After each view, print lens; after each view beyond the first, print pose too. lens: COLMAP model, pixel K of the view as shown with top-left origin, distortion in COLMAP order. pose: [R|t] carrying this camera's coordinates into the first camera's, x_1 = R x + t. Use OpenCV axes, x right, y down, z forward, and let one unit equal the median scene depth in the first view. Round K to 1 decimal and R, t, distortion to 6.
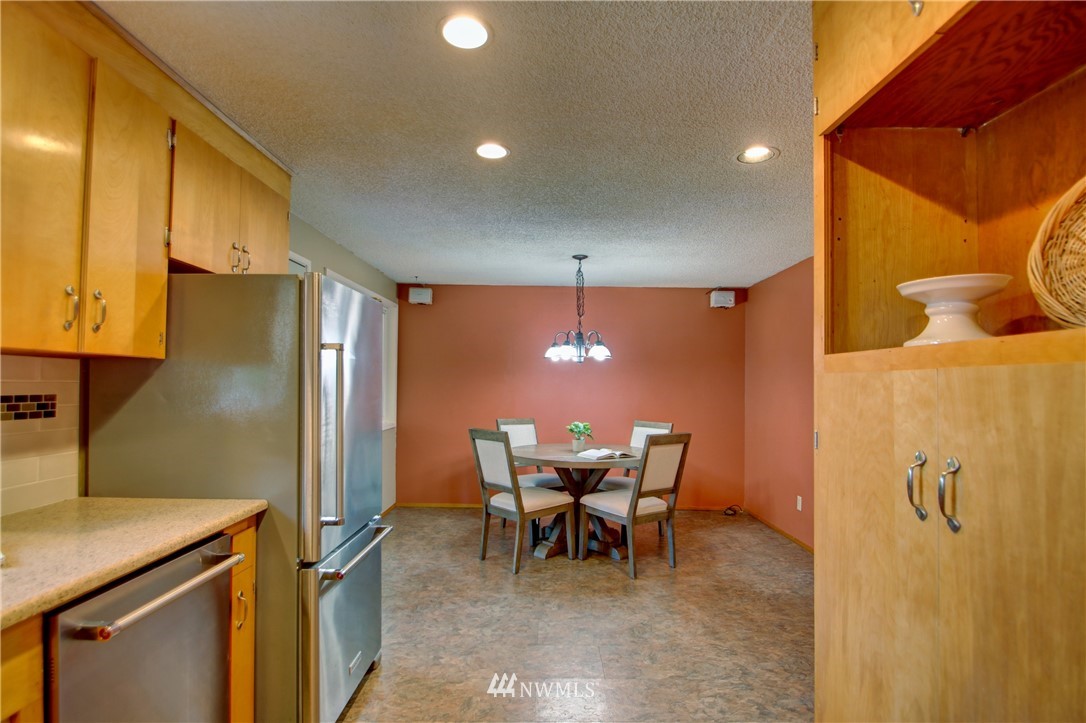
lens RADIAL K [[553.7, 0, 543.1], [0, 553.7, 375.7], [0, 0, 1]] dist [0.005111, -0.019691]
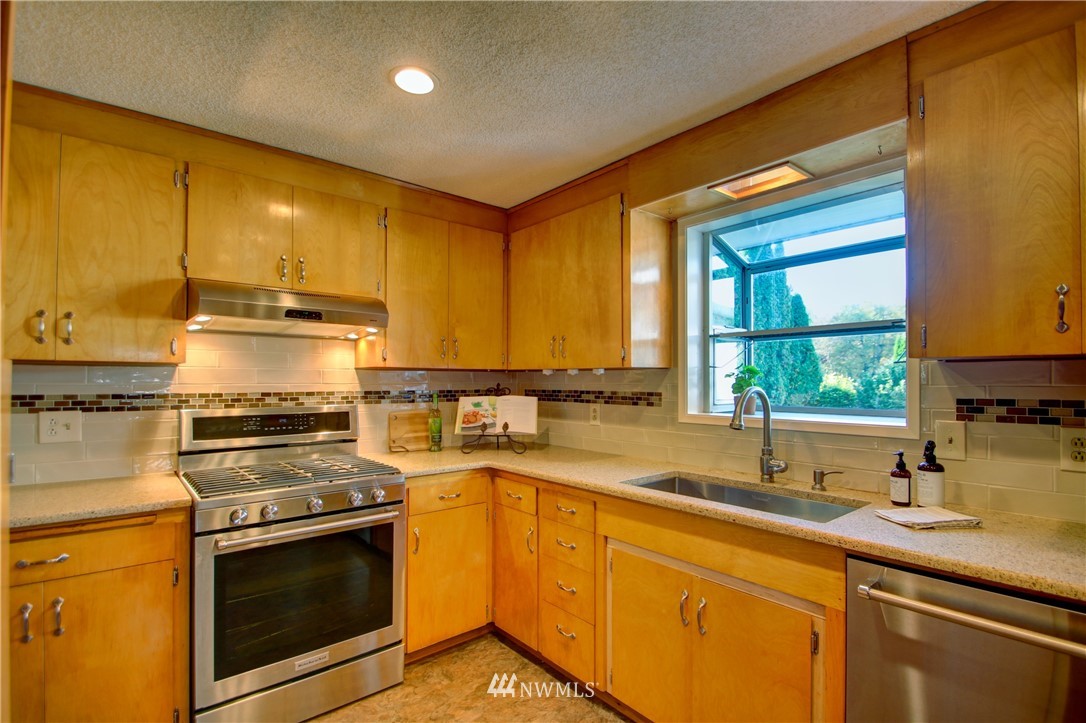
lens RADIAL K [[515.9, 0, 549.6], [0, 515.9, 374.5], [0, 0, 1]] dist [0.019875, -0.022788]
pose [[-0.763844, -0.016916, -0.645179, 0.132741], [0.000510, 0.999640, -0.026813, 0.004823], [0.645400, -0.020810, -0.763561, 0.389890]]
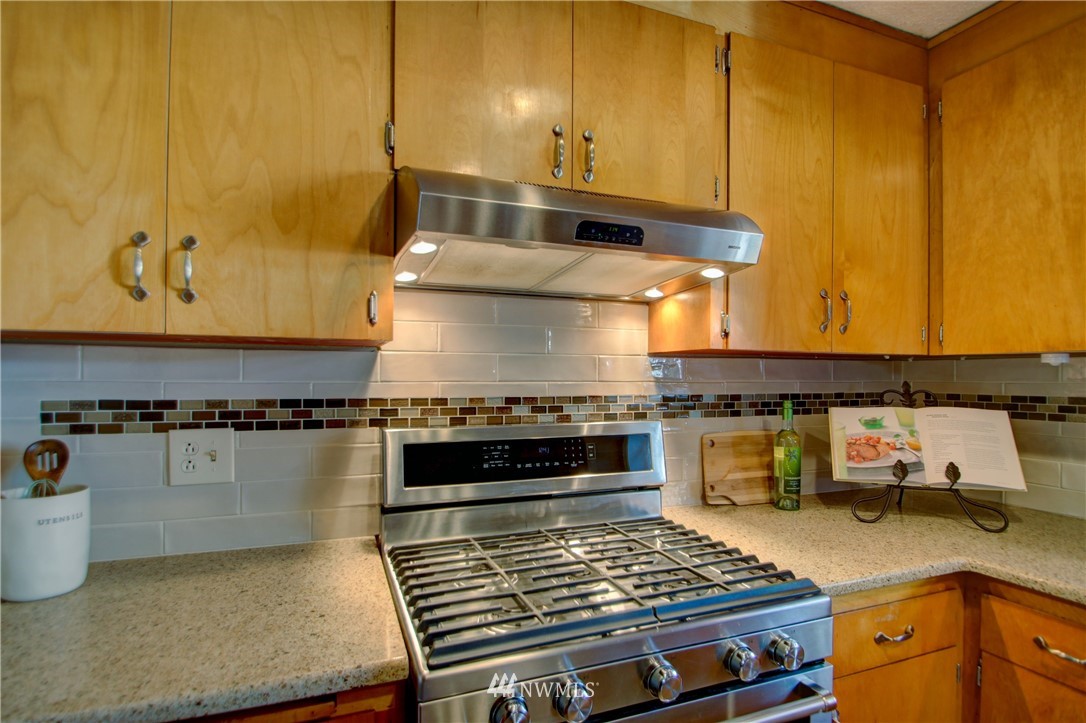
lens RADIAL K [[553.7, 0, 543.1], [0, 553.7, 375.7], [0, 0, 1]] dist [0.005111, -0.019691]
pose [[-0.934391, -0.011310, -0.356068, 0.105444], [-0.007143, 0.999890, -0.013014, -0.000058], [0.356176, -0.009617, -0.934369, 0.053604]]
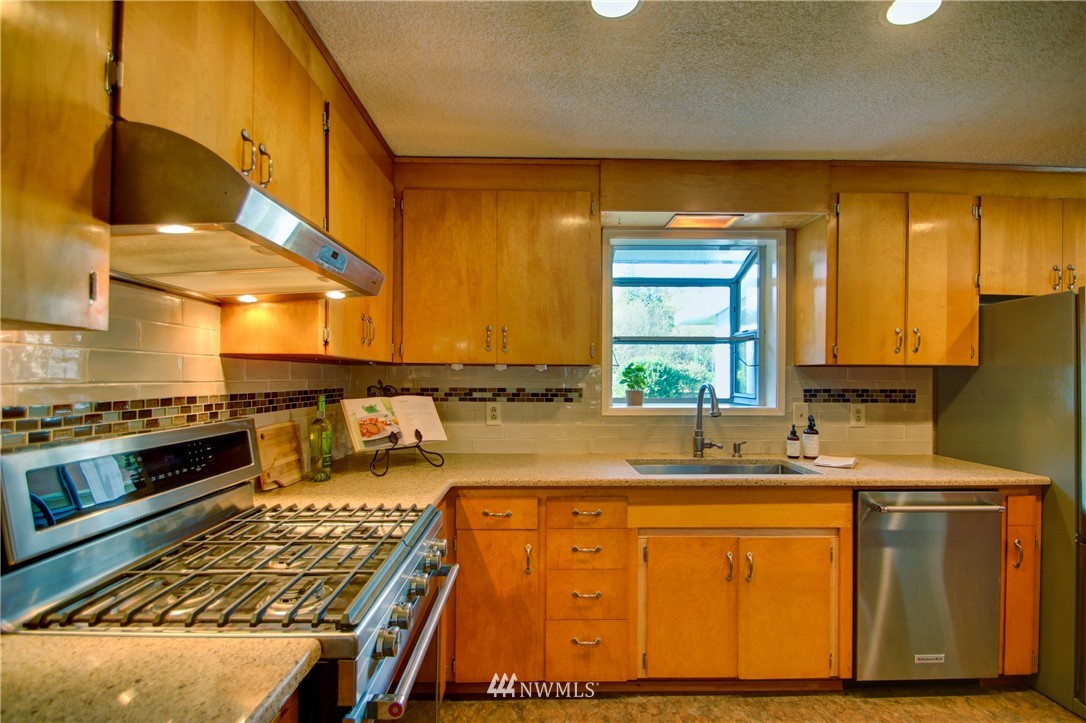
lens RADIAL K [[508.2, 0, 549.9], [0, 508.2, 375.2], [0, 0, 1]] dist [0.020867, -0.021175]
pose [[0.020668, -0.012665, -0.999706, 0.275863], [0.008386, 0.999887, -0.012494, 0.000576], [0.999751, -0.008126, 0.020772, -0.061082]]
